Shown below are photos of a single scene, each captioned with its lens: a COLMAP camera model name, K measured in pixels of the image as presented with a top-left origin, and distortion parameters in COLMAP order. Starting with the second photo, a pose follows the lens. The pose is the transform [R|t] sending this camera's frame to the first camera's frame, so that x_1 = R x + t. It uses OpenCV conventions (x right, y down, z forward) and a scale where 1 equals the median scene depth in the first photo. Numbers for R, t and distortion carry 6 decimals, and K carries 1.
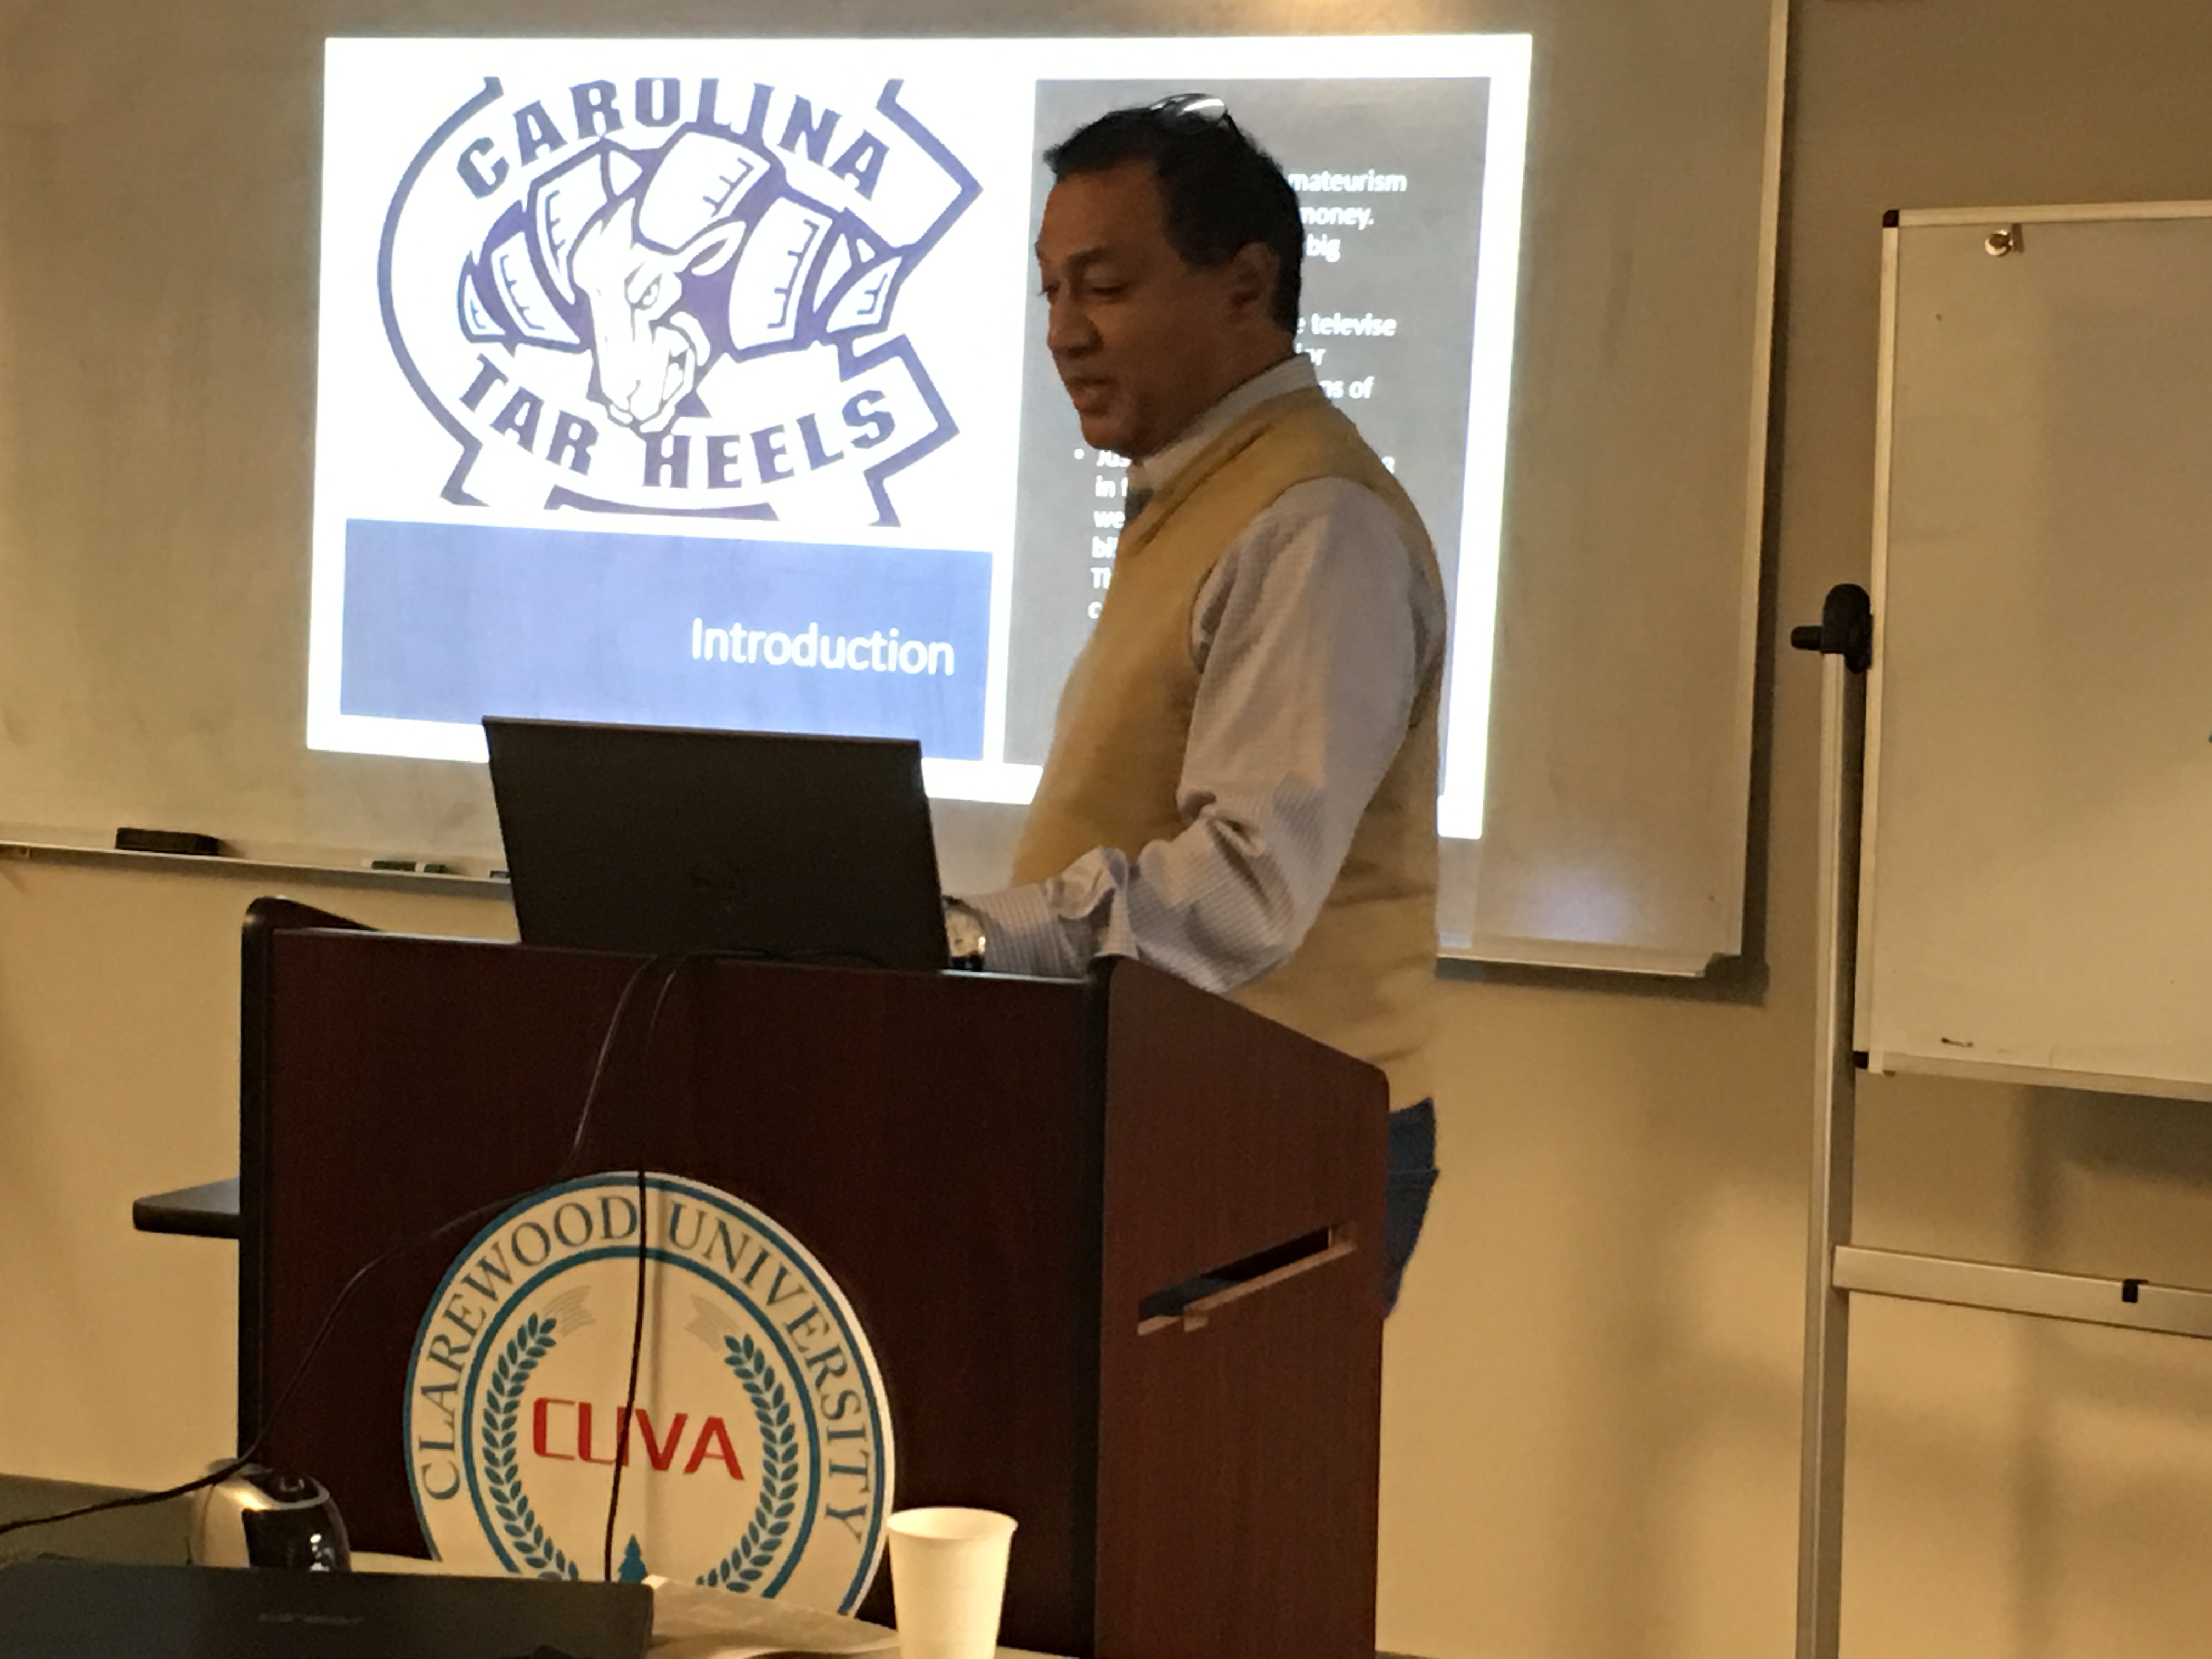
lens RADIAL K [[4786.6, 0, 1051.3], [0, 4786.6, 794.5], [0, 0, 1]] dist [0.004542, 0.000000]
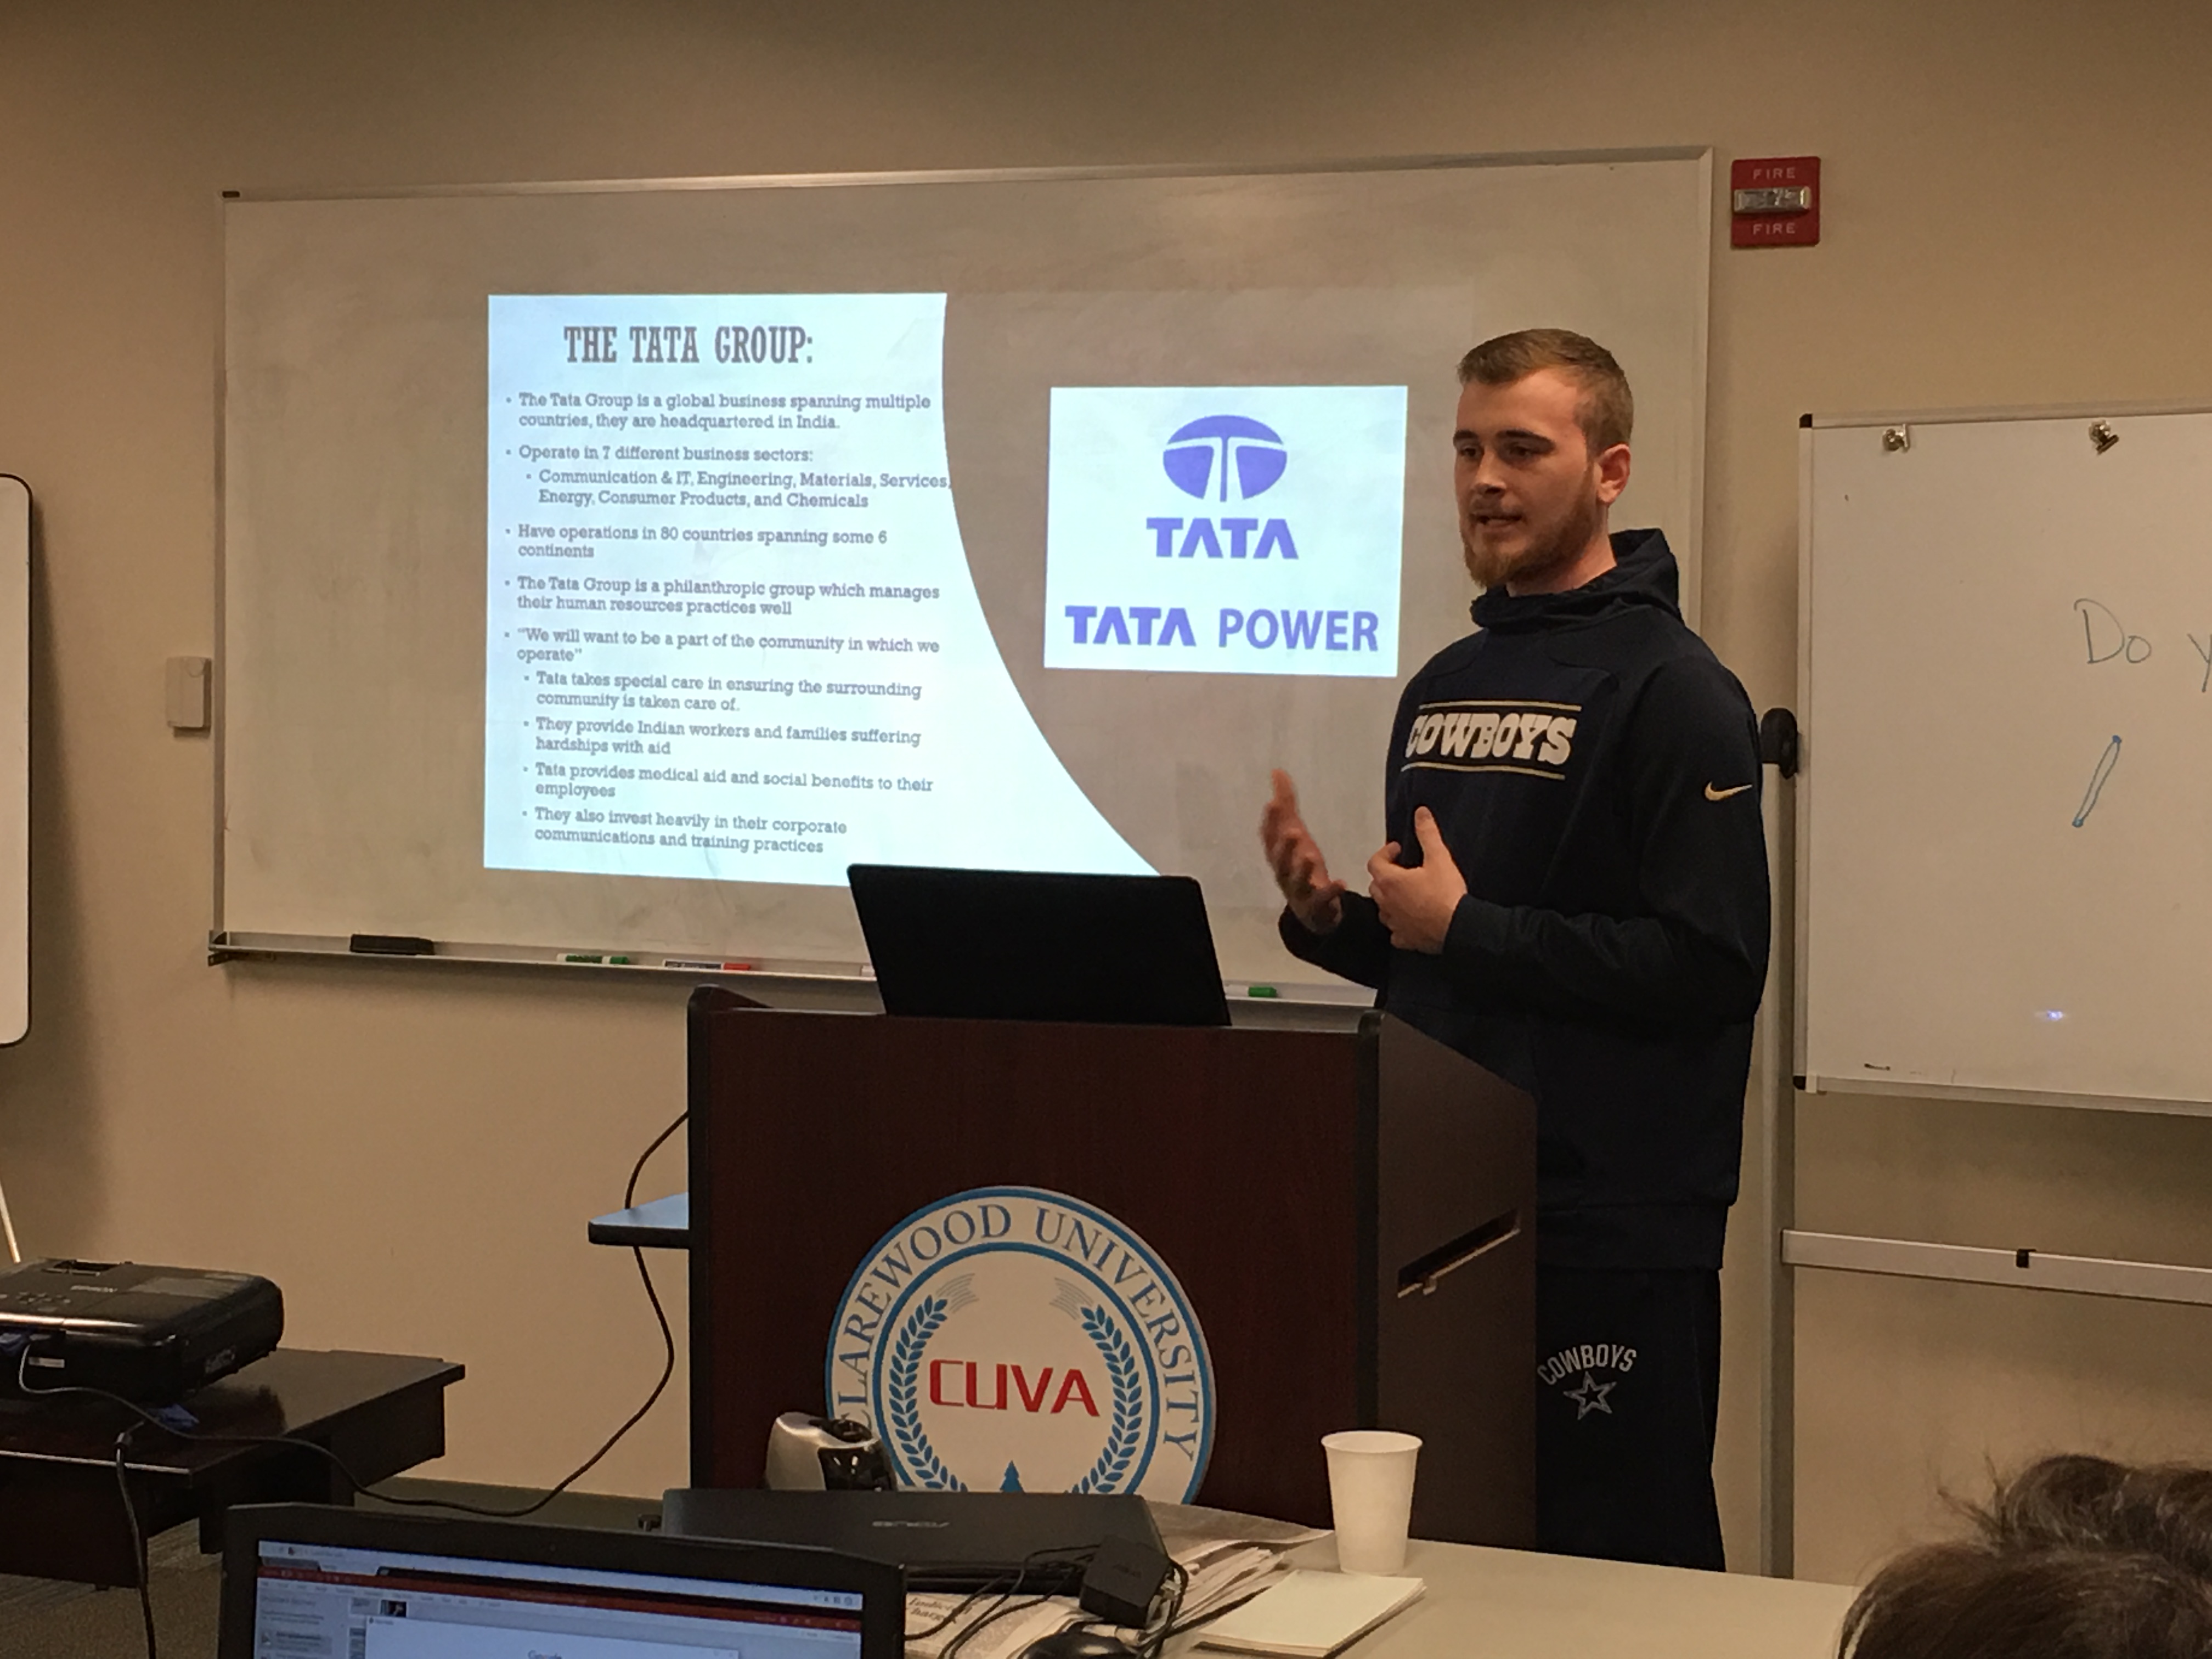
lens RADIAL K [[4156.8, 0, 1079.1], [0, 4156.8, 792.2], [0, 0, 1]] dist [0.018802, 0.000000]
pose [[0.998452, -0.023799, 0.050275, -0.121151], [0.024859, 0.999480, -0.020551, -0.005756], [-0.049760, 0.021769, 0.998524, -0.149237]]
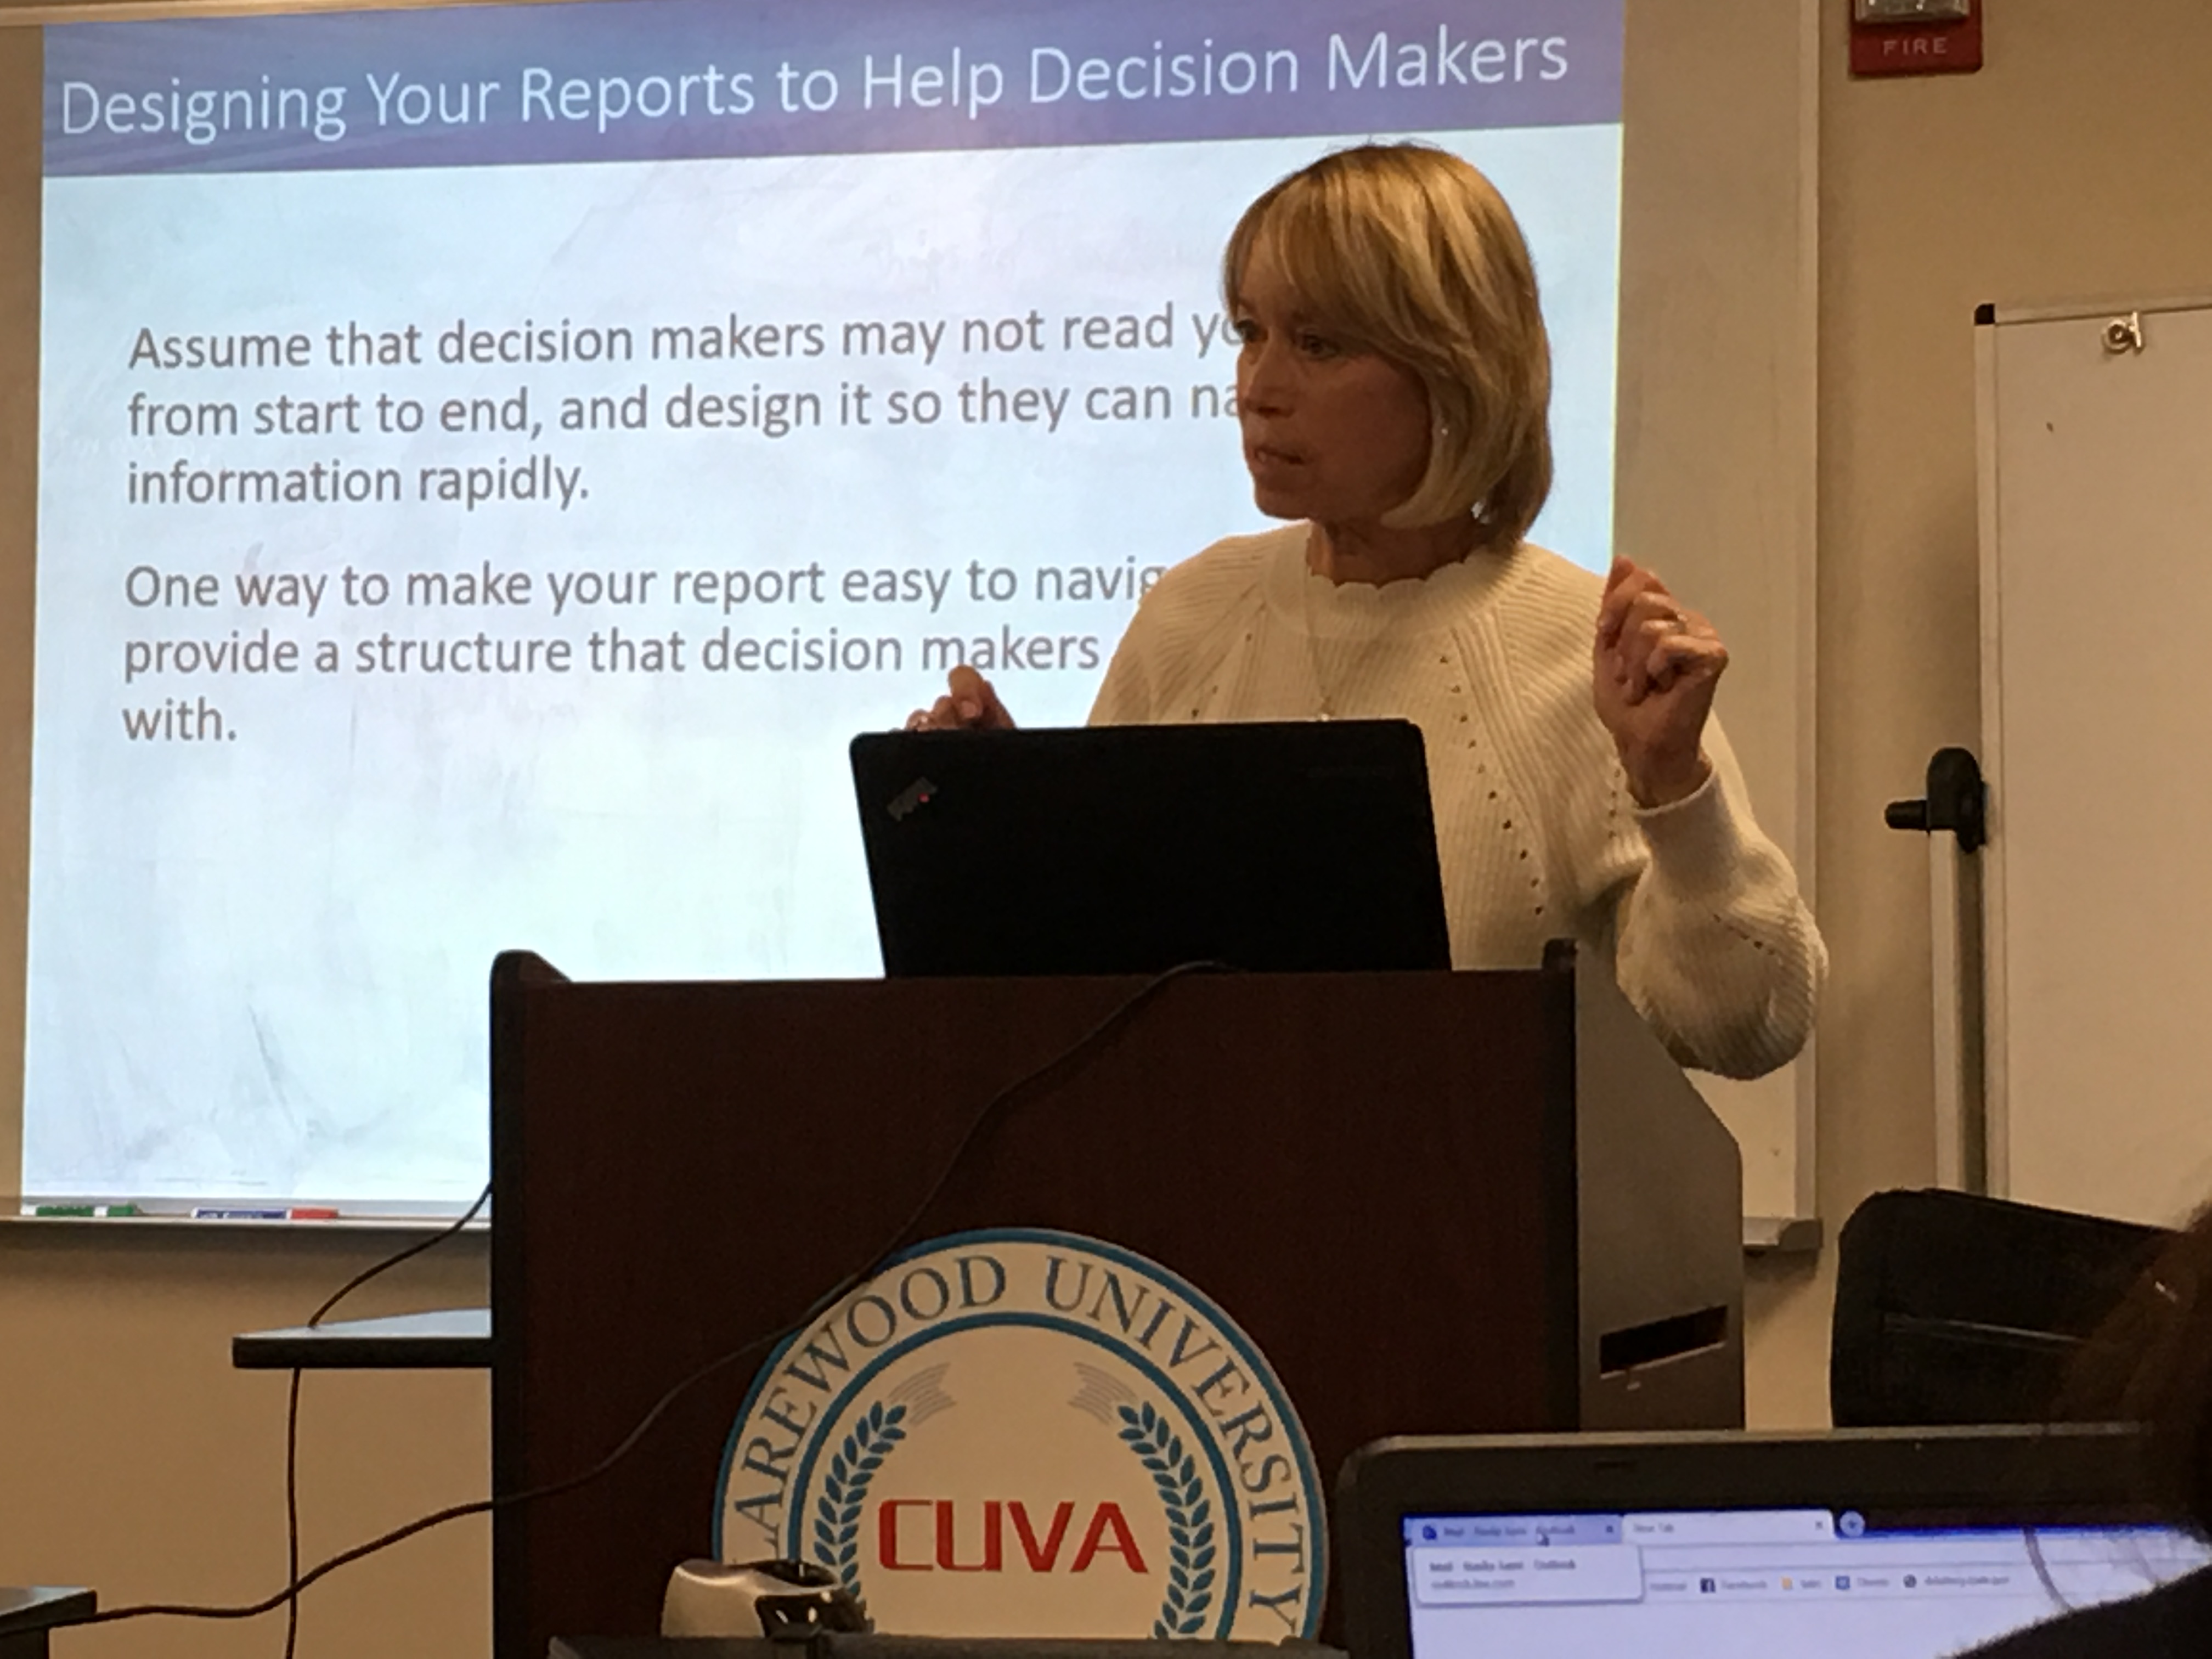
lens RADIAL K [[6599.3, 0, 1093.9], [0, 6599.3, 816.0], [0, 0, 1]] dist [0.015717, 0.000000]
pose [[0.989714, -0.024281, 0.140987, -0.234423], [0.038344, 0.994457, -0.097899, 0.121308], [-0.137828, 0.102298, 0.985159, -0.185893]]
